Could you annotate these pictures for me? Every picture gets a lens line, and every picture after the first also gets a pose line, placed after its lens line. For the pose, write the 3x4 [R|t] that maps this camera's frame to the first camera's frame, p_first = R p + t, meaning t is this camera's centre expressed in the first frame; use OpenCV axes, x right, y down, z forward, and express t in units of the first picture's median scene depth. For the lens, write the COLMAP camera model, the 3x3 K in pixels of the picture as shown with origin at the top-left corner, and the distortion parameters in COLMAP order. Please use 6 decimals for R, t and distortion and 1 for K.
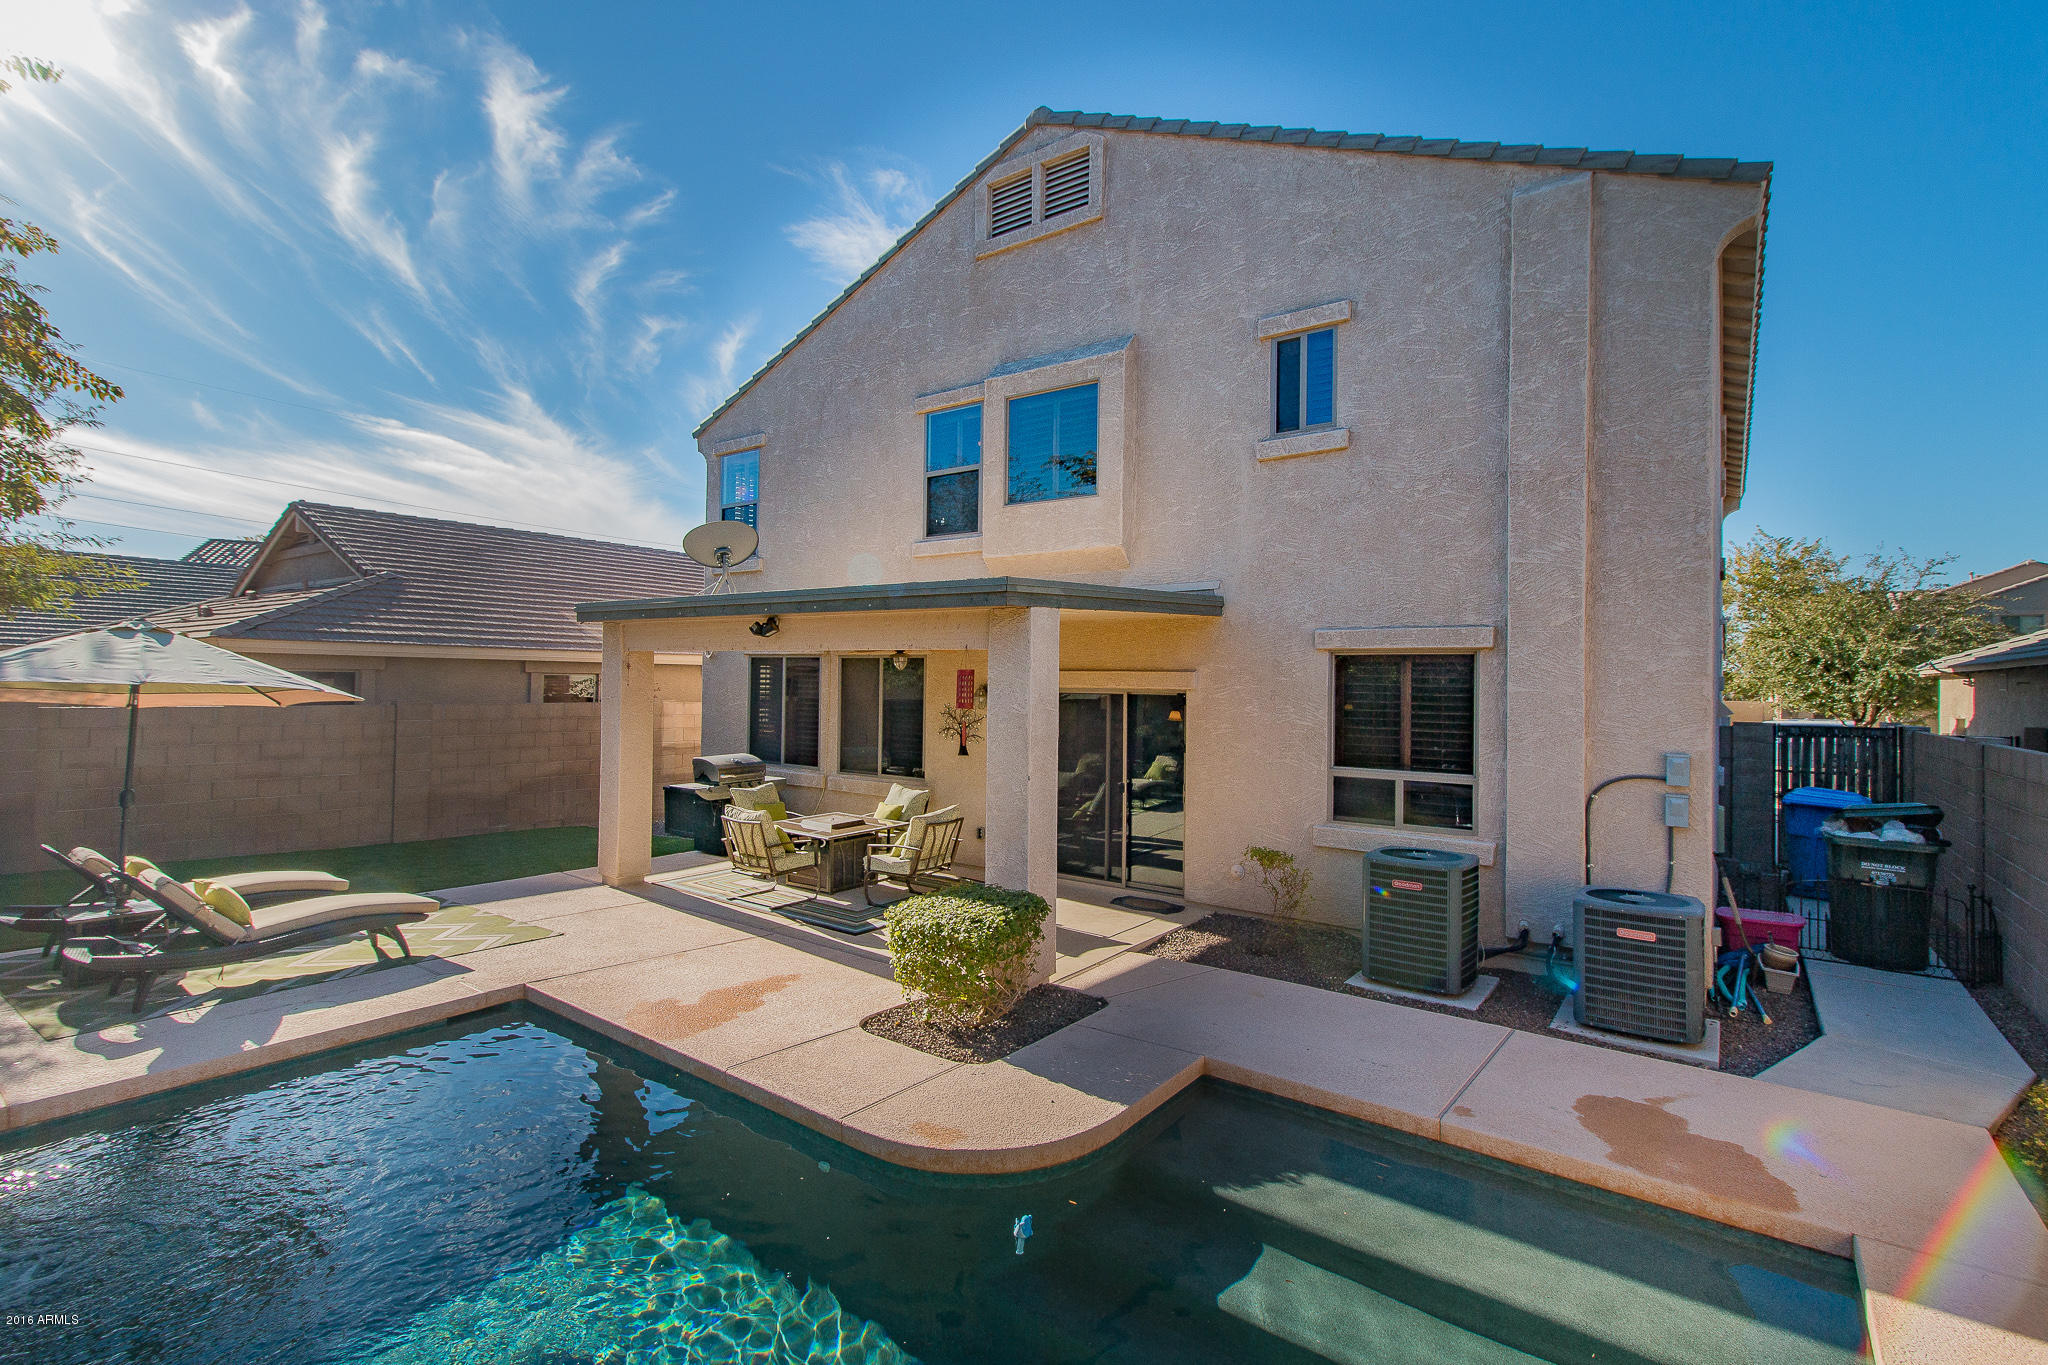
lens RADIAL K [[949.2, 0, 1018.9], [0, 949.2, 682.2], [0, 0, 1]] dist [0.004435, -0.000274]
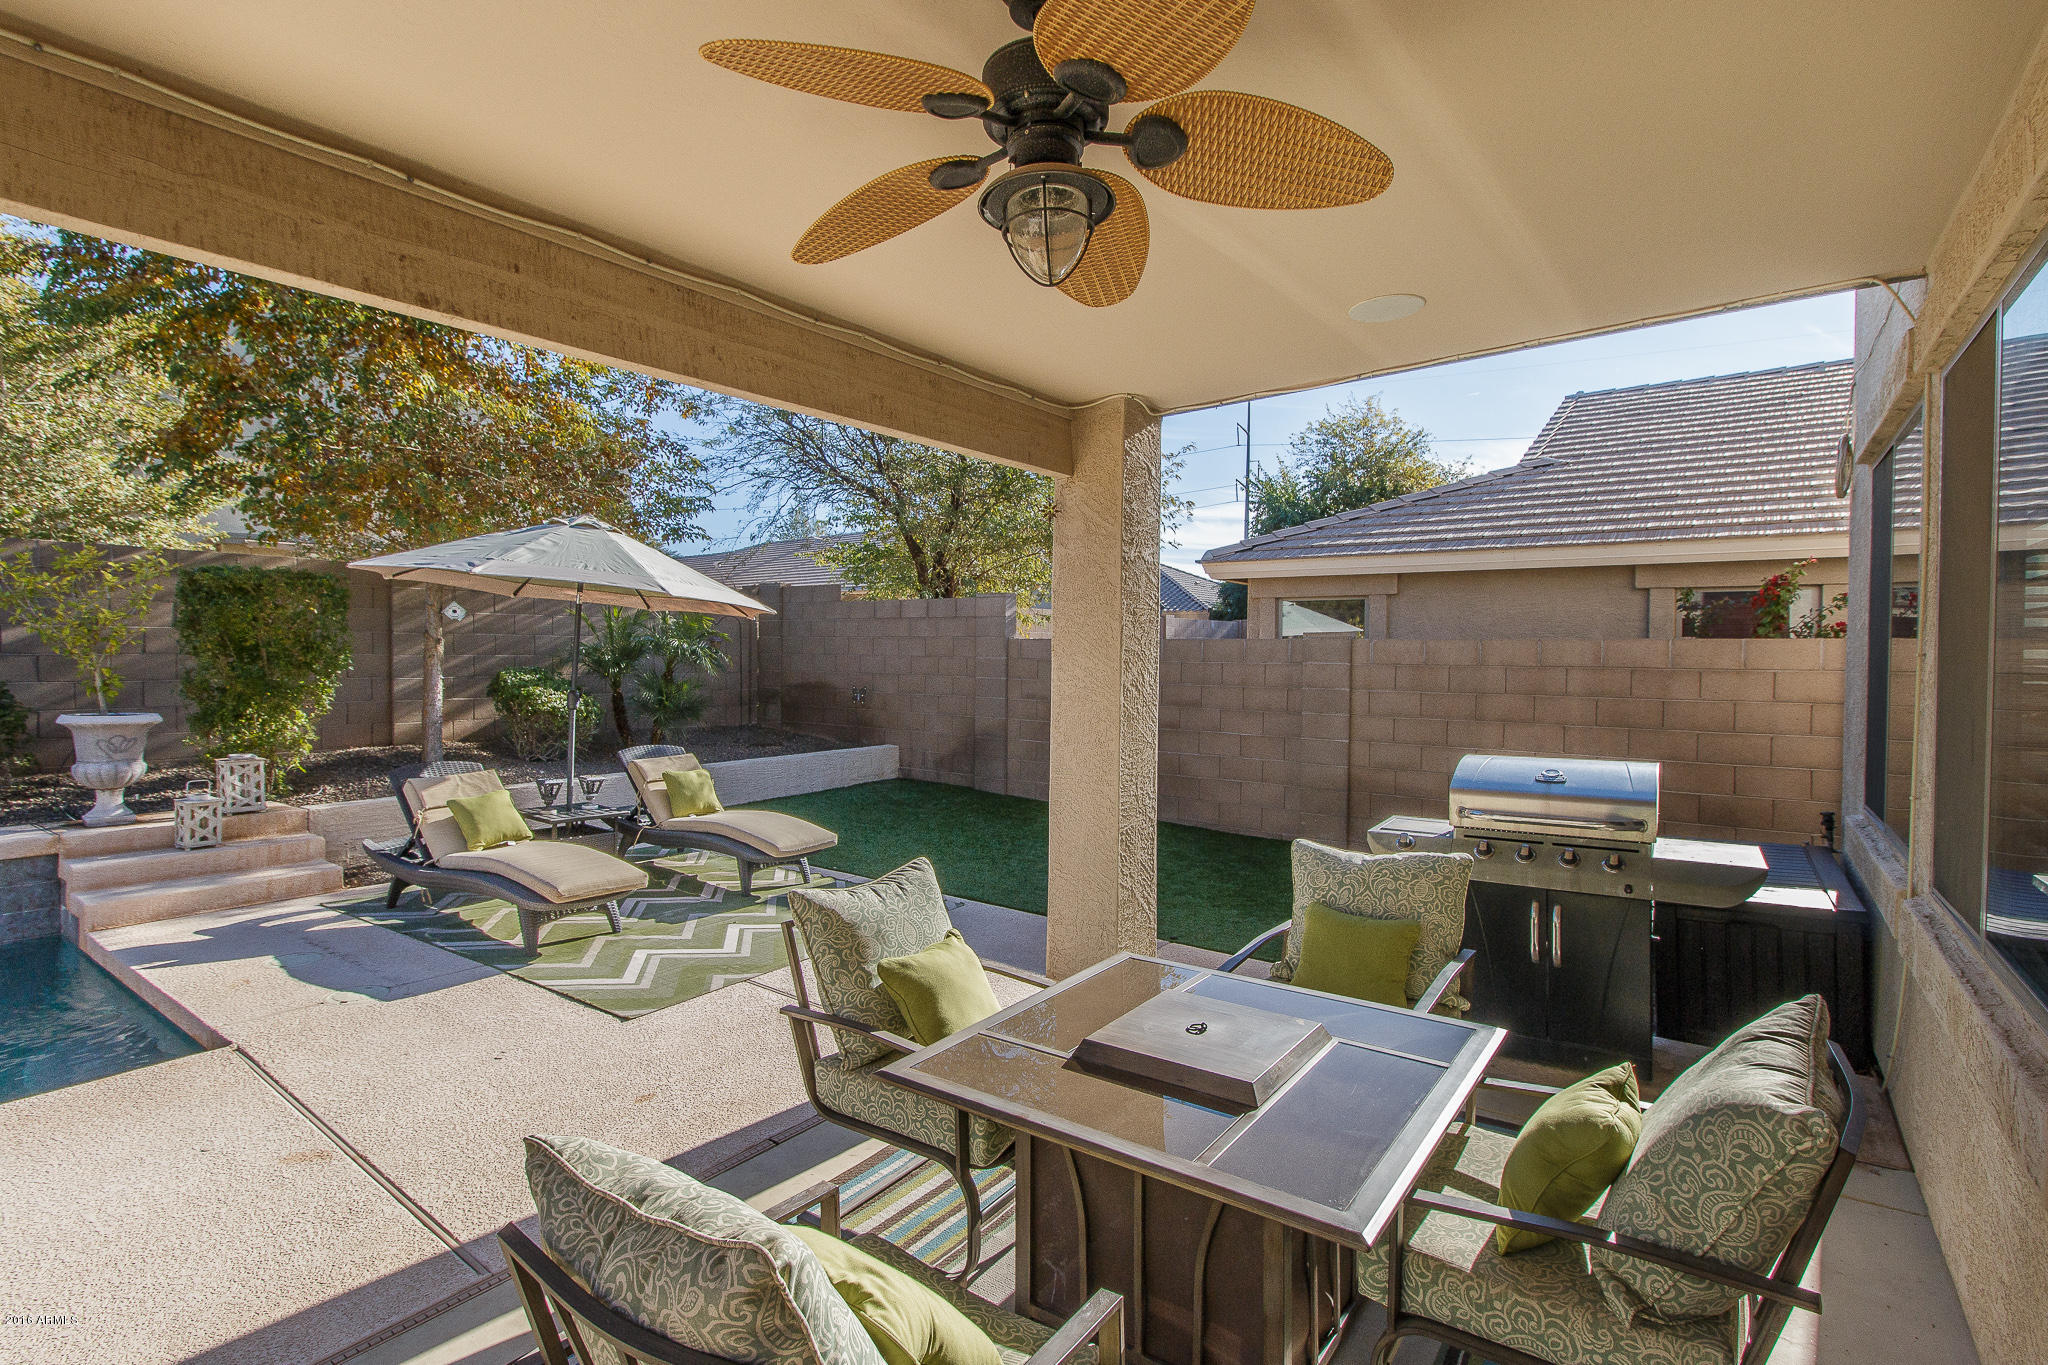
lens RADIAL K [[1006.5, 0, 1022.4], [0, 1006.5, 664.4], [0, 0, 1]] dist [0.013114, 0.000206]
pose [[0.020449, -0.003408, -0.999785, 0.047640], [-0.013231, 0.999906, -0.003679, 0.045281], [0.999703, 0.013303, 0.020402, 0.752791]]
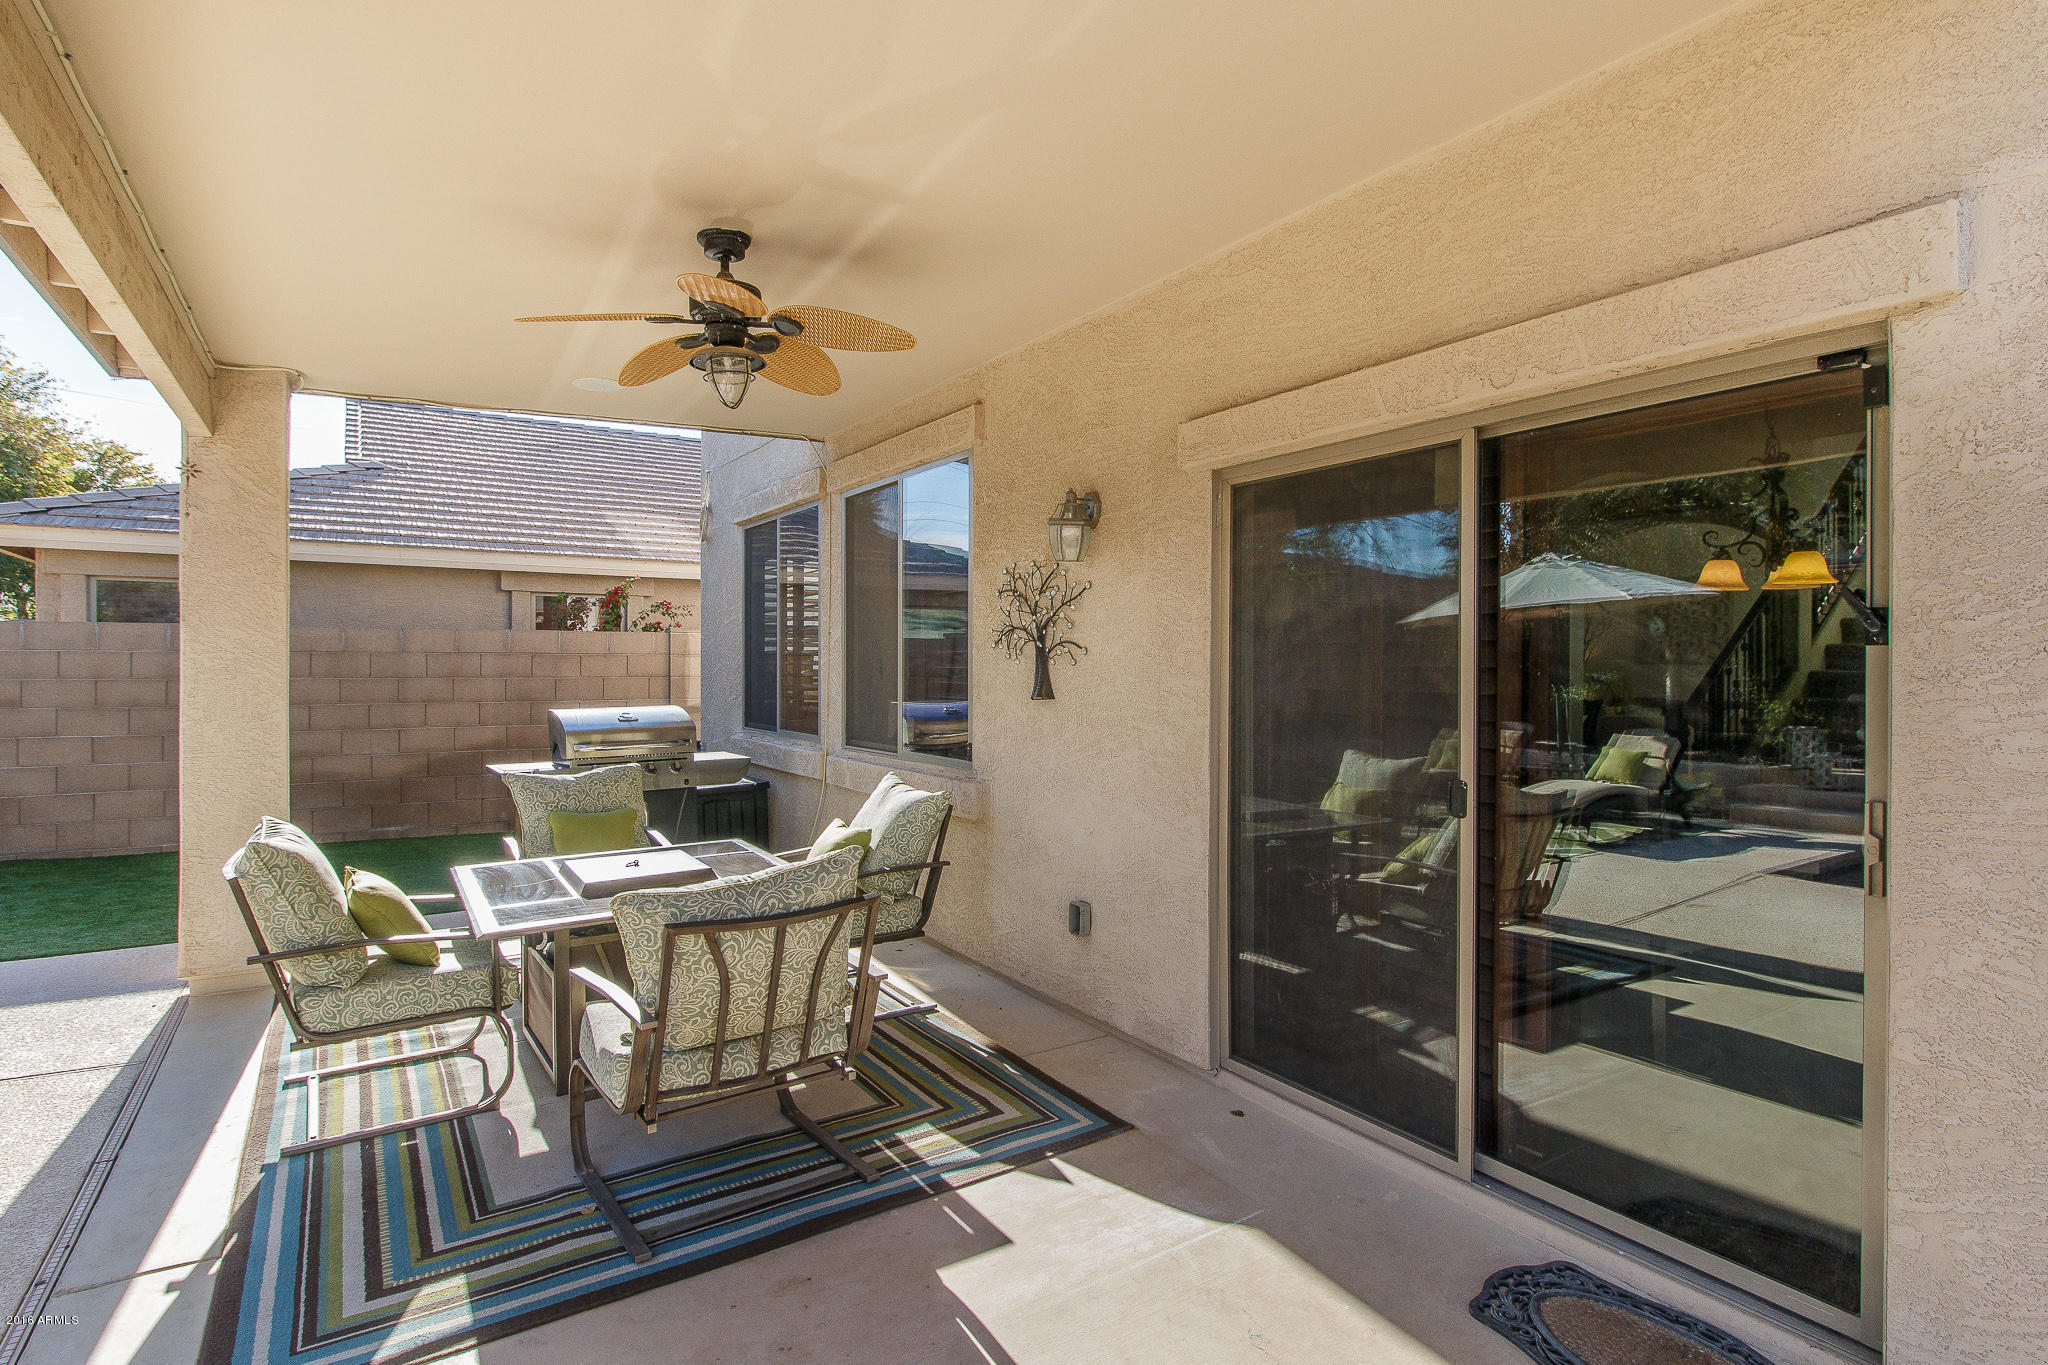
lens RADIAL K [[1006.5, 0, 1018.8], [0, 1006.5, 671.8], [0, 0, 1]] dist [0.013114, 0.000206]
pose [[0.932710, -0.012048, -0.360427, 0.065043], [0.012286, 0.999923, -0.001631, 0.059261], [0.360419, -0.002907, 0.932786, 0.563857]]
